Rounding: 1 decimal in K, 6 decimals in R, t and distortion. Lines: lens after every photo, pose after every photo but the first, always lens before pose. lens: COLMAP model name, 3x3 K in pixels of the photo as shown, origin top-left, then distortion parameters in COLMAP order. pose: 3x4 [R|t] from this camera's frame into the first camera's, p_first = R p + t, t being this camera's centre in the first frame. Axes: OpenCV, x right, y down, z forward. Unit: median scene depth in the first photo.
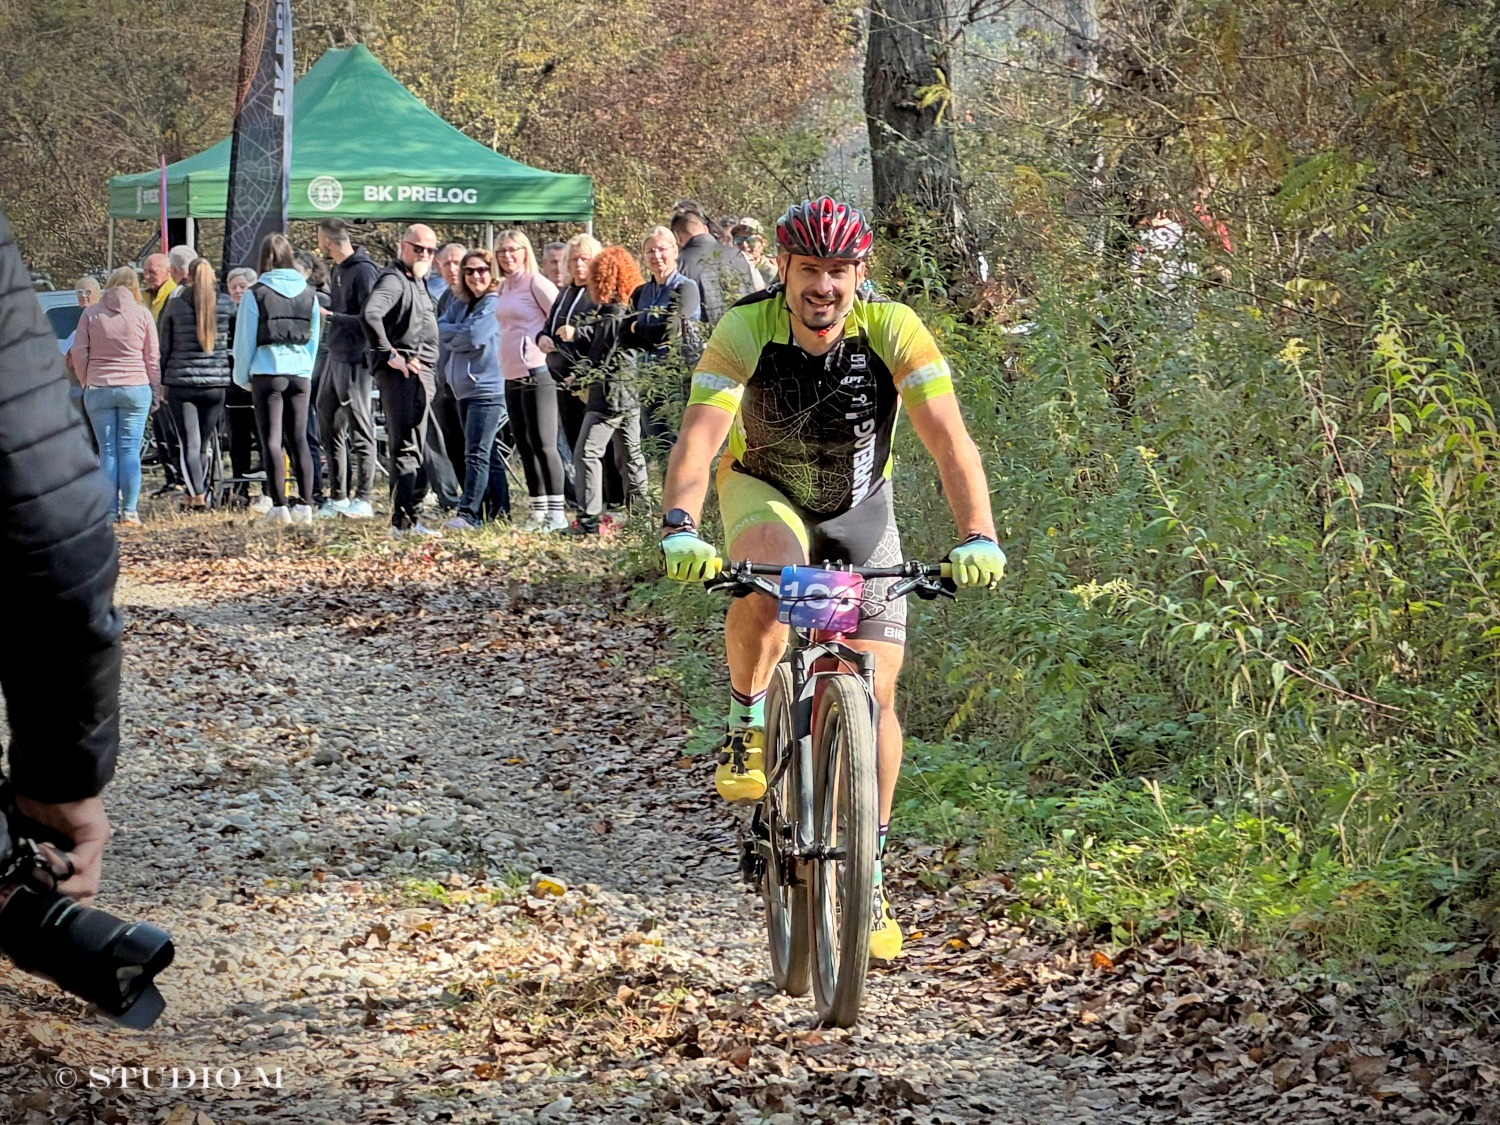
lens RADIAL K [[7219.8, 0, 750.0], [0, 7219.8, 562.5], [0, 0, 1]] dist [-0.047504, 5.049066]
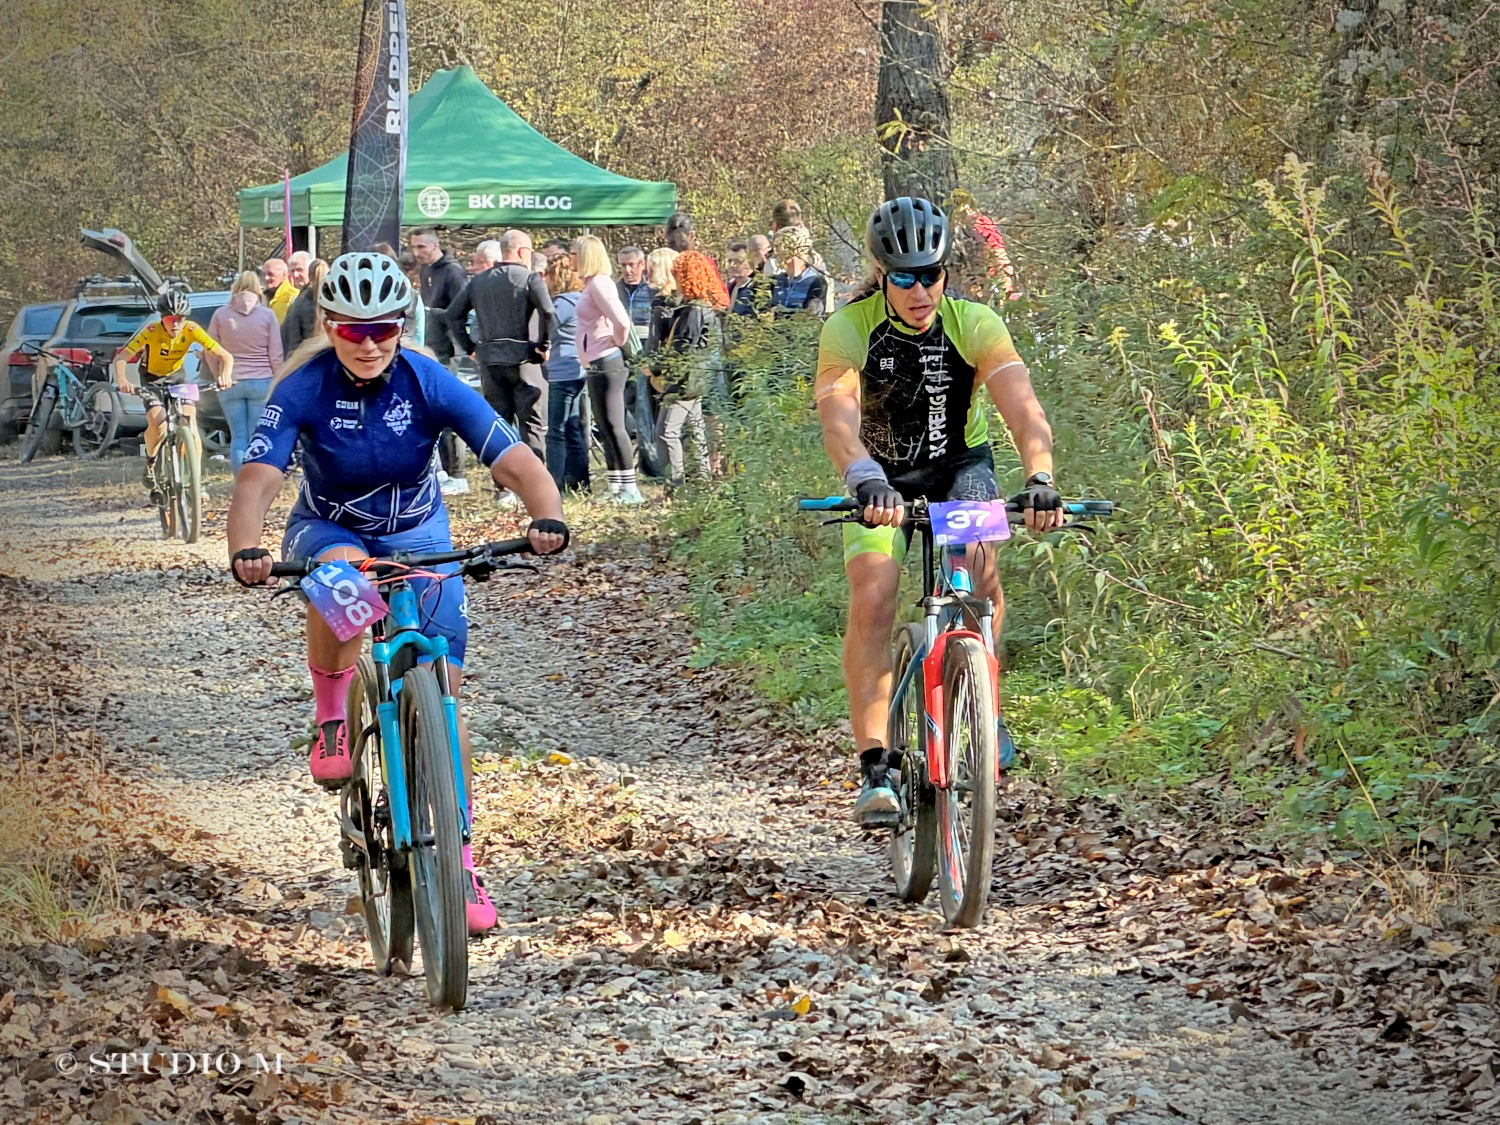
lens RADIAL K [[7219.8, 0, 750.0], [0, 7219.8, 562.5], [0, 0, 1]] dist [-0.047504, 5.049066]
pose [[0.999719, -0.010928, -0.021050, 0.023642], [0.010956, 0.999939, 0.001204, 0.006147], [0.021036, -0.001435, 0.999778, -0.199612]]
